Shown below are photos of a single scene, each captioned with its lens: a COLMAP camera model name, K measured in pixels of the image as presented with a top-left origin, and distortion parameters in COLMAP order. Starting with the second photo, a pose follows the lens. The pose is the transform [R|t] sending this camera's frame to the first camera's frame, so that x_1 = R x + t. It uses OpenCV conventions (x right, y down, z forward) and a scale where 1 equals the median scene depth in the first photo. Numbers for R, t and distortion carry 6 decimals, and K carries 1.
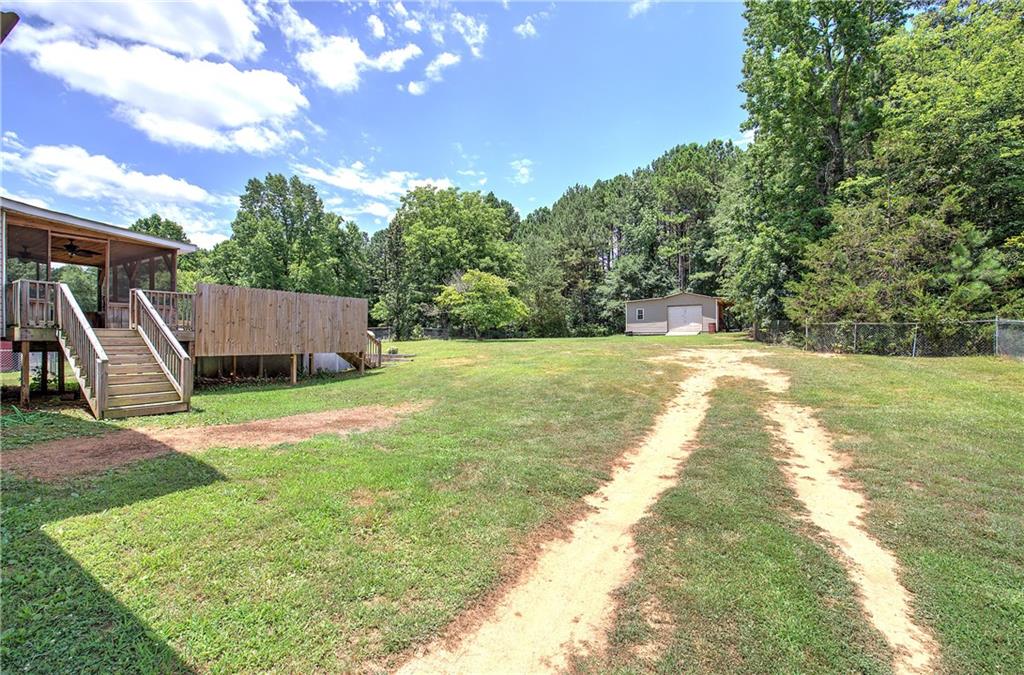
lens RADIAL K [[436.3, 0, 513.3], [0, 436.3, 344.5], [0, 0, 1]] dist [-0.004971, 0.002785]
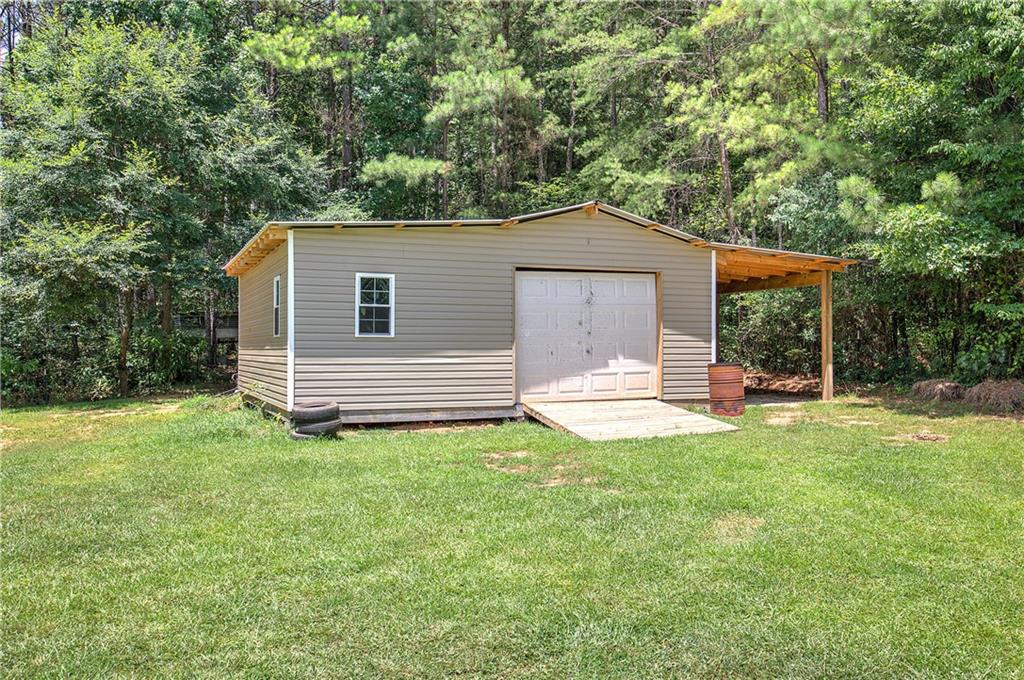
lens RADIAL K [[869.3, 0, 517.9], [0, 869.3, 346.3], [0, 0, 1]] dist [0.015868, -0.006441]
pose [[0.618122, 0.005810, 0.786060, 0.047673], [0.009823, 0.999838, -0.015115, -0.037466], [-0.786020, 0.017065, 0.617965, 0.594640]]
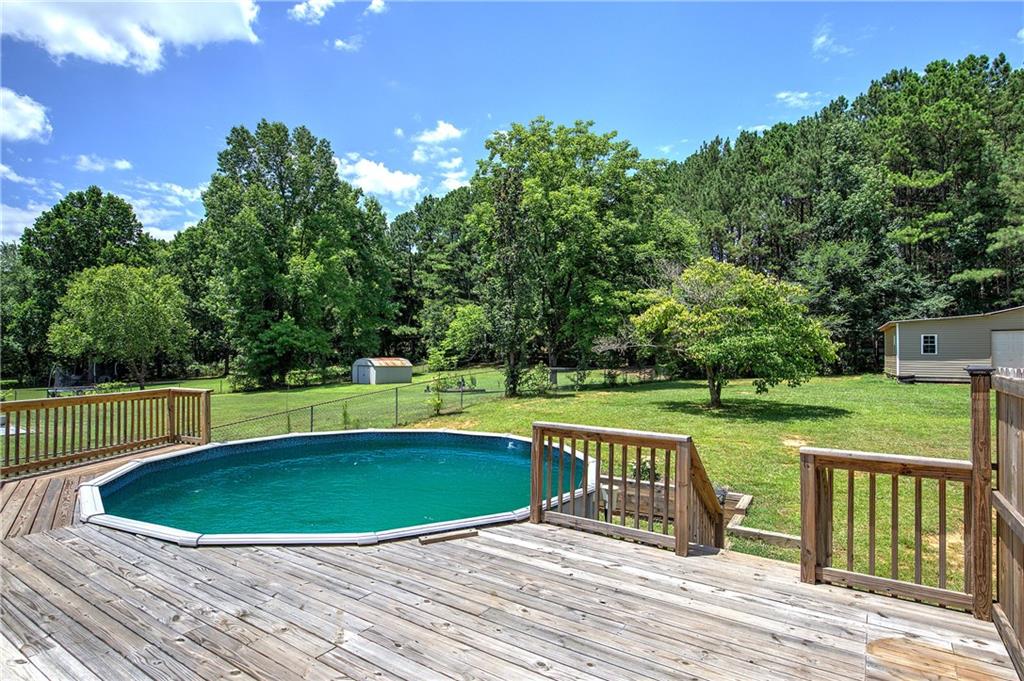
lens RADIAL K [[538.8, 0, 508.4], [0, 538.8, 335.2], [0, 0, 1]] dist [0.005664, -0.000852]
pose [[0.999019, 0.006101, -0.043853, -0.163920], [-0.008293, 0.998715, -0.049989, -0.033453], [0.043492, 0.050303, 0.997787, 0.238715]]
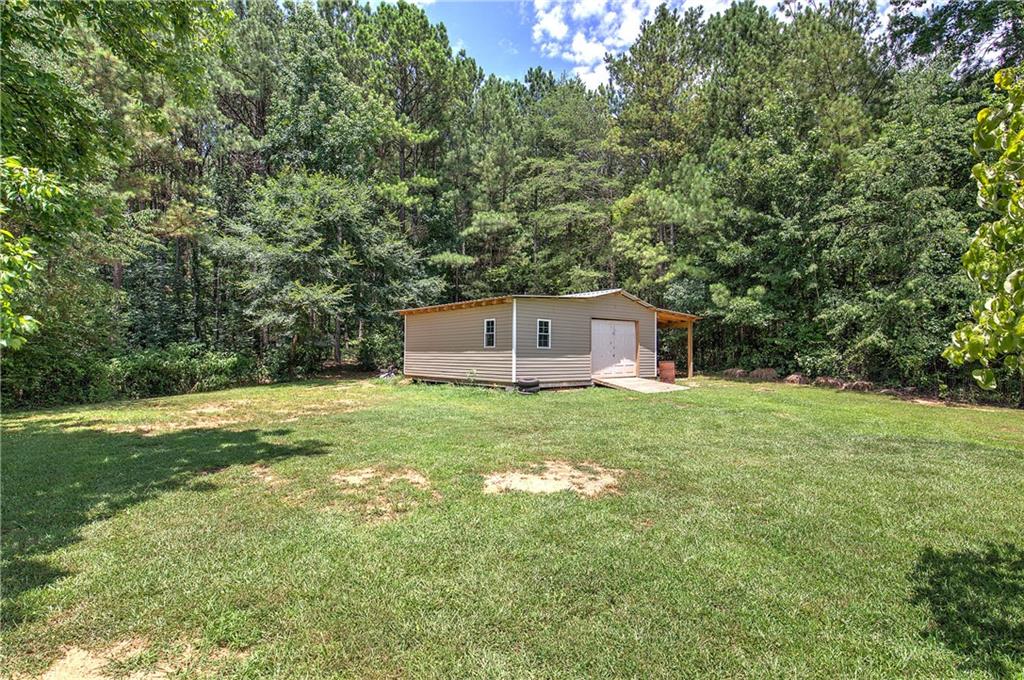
lens RADIAL K [[511.6, 0, 517.7], [0, 511.6, 346.6], [0, 0, 1]] dist [-0.003317, -0.000078]
pose [[0.373322, 0.022749, 0.927423, -0.096263], [0.005652, 0.999625, -0.026795, -0.036834], [-0.927684, 0.015245, 0.373054, 0.682954]]
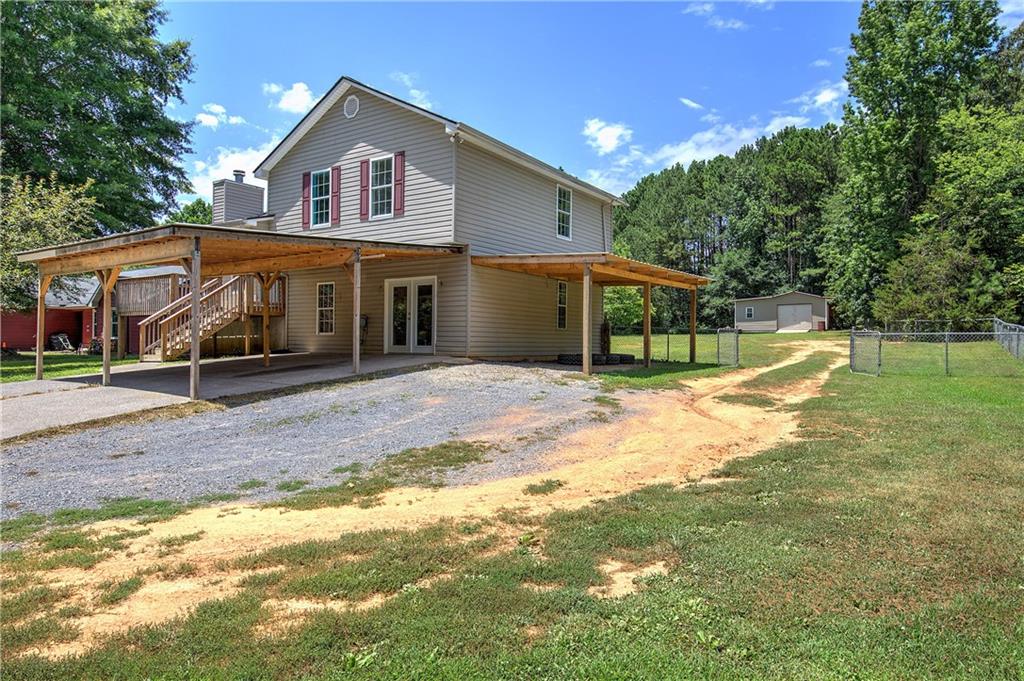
lens RADIAL K [[627.2, 0, 514.2], [0, 627.2, 346.7], [0, 0, 1]] dist [0.005528, -0.000183]
pose [[0.998978, 0.006131, -0.044784, -0.148350], [-0.006625, 0.999919, -0.010891, 0.022814], [0.044714, 0.011176, 0.998937, -0.375362]]
